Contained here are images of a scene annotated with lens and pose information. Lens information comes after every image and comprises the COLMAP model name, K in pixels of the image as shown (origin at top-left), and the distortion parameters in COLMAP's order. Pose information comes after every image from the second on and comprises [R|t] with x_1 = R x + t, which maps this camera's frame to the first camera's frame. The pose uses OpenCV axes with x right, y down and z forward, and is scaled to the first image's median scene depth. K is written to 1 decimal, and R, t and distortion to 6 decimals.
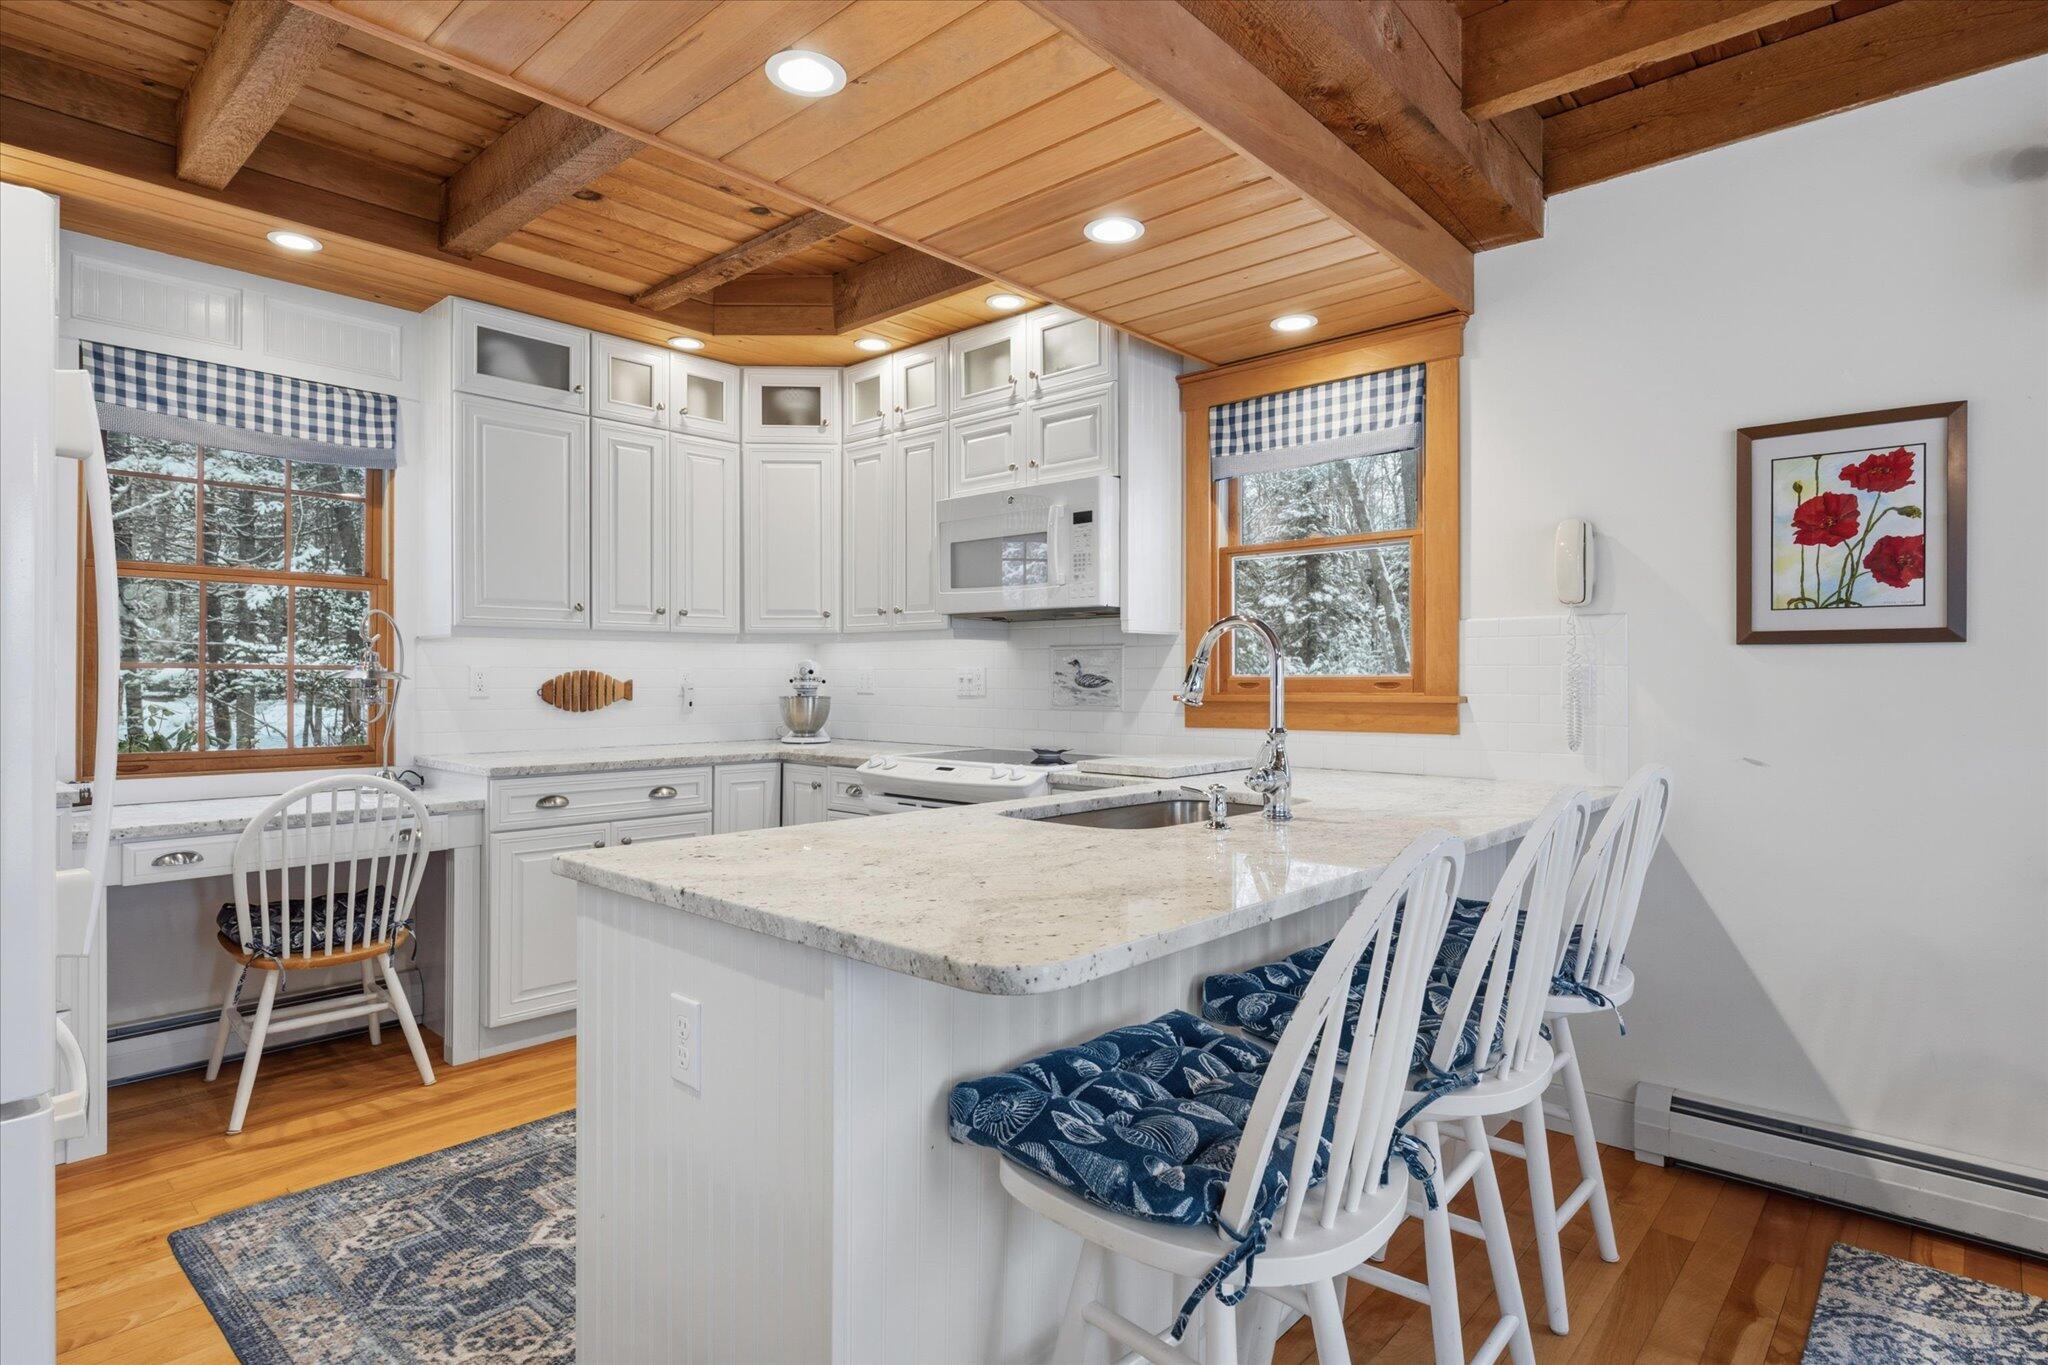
lens RADIAL K [[1064.7, 0, 1024.0], [0, 1064.7, 682.5], [0, 0, 1]] dist [0.000452, 0.000141]
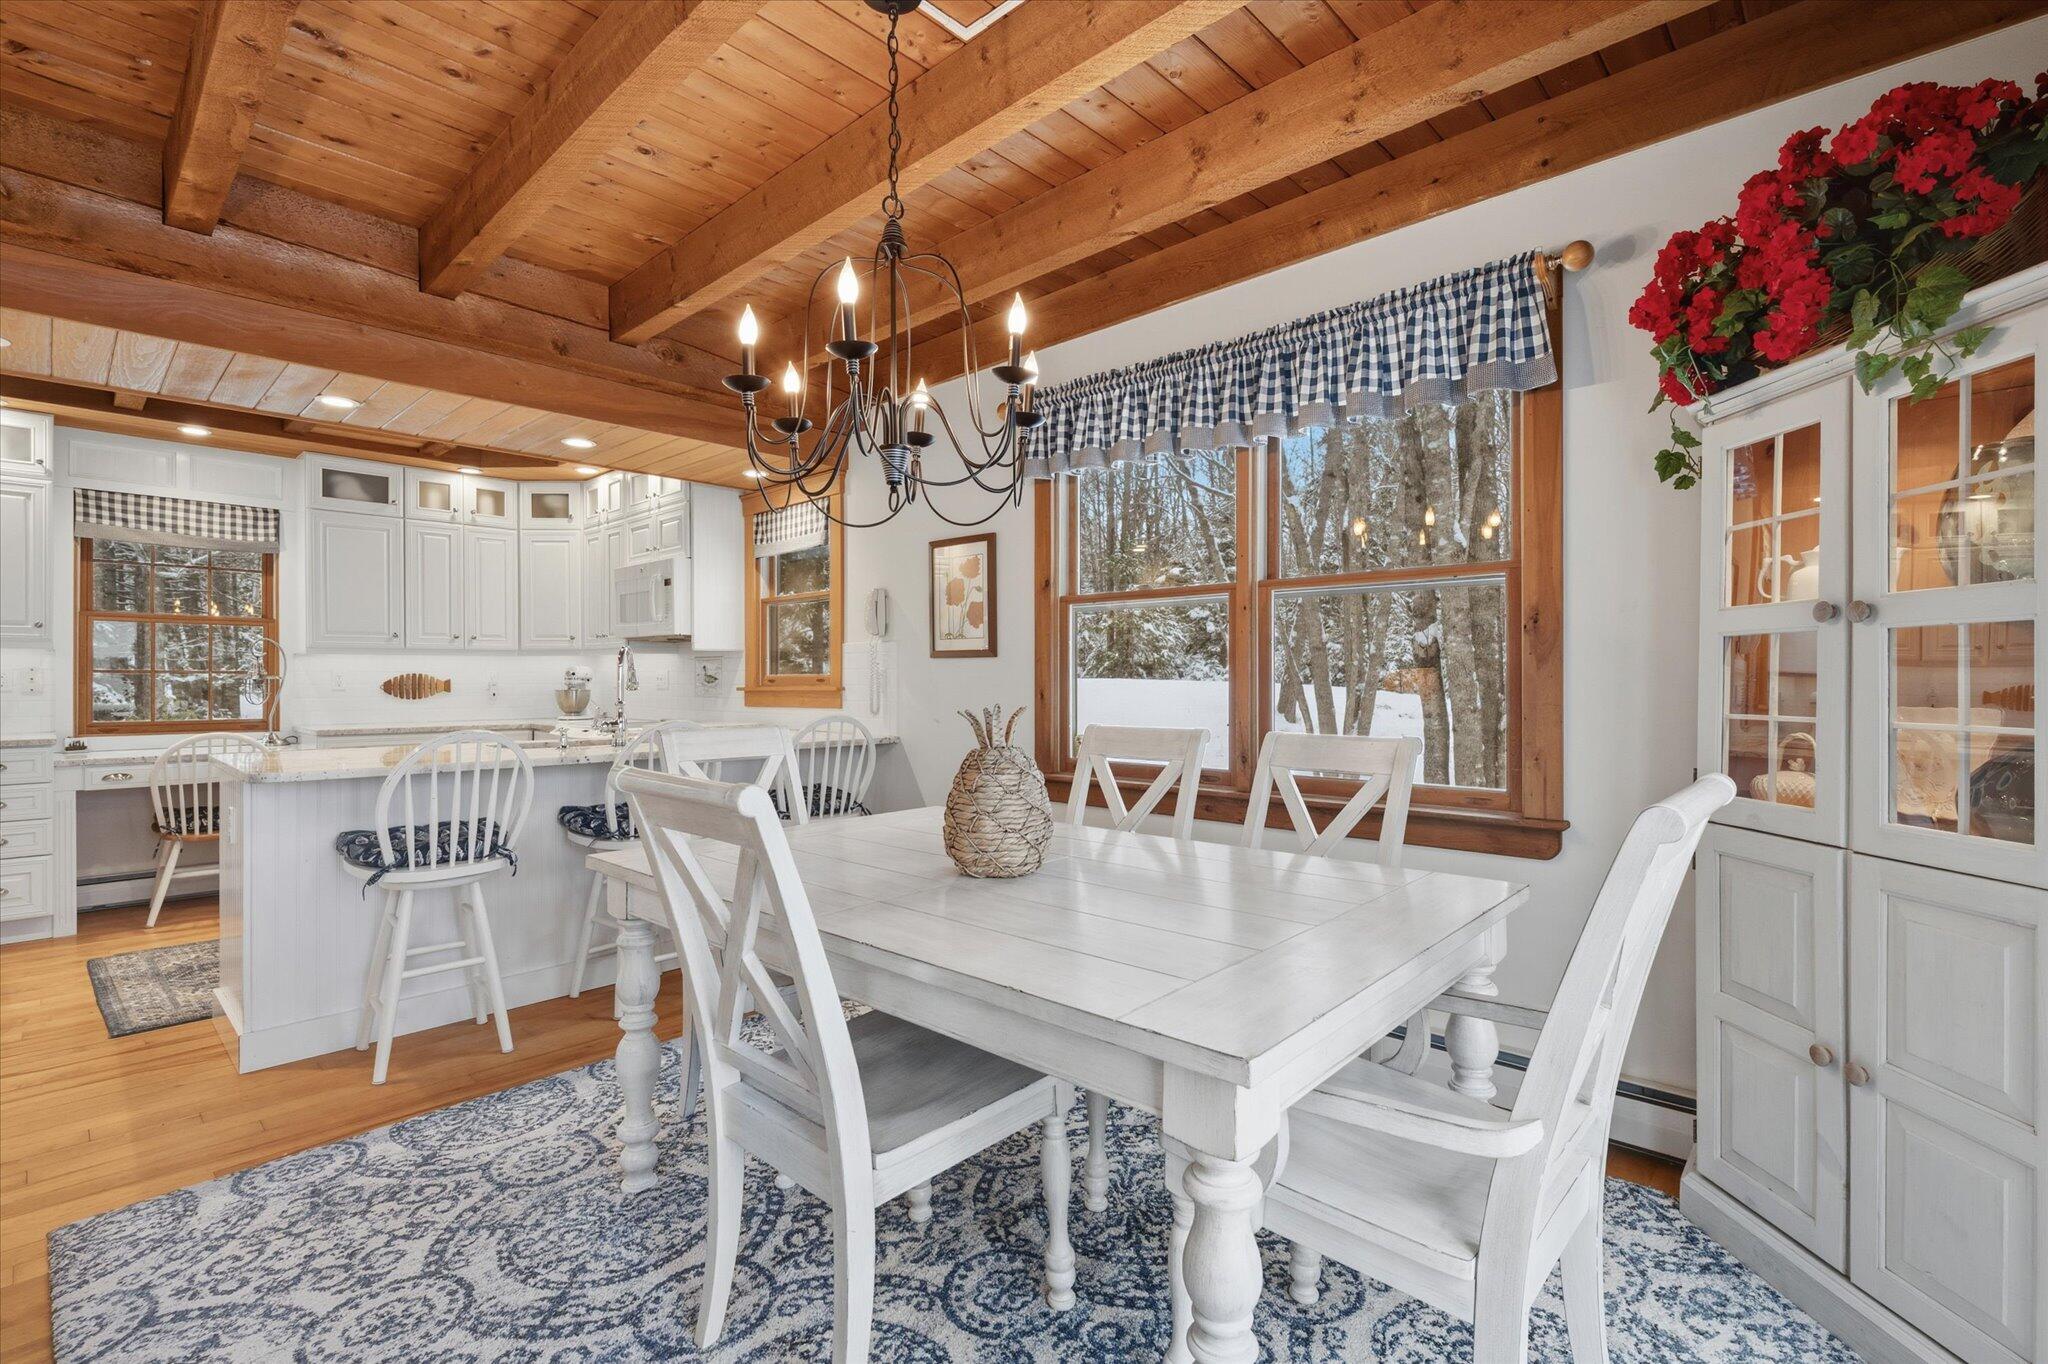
lens RADIAL K [[919.3, 0, 1024.0], [0, 919.3, 682.0], [0, 0, 1]] dist [0.000283, 0.000060]
pose [[0.999792, -0.002123, -0.020269, 0.647000], [0.002124, 0.999998, 0.000051, 0.004480], [0.020269, -0.000094, 0.999795, -0.445518]]
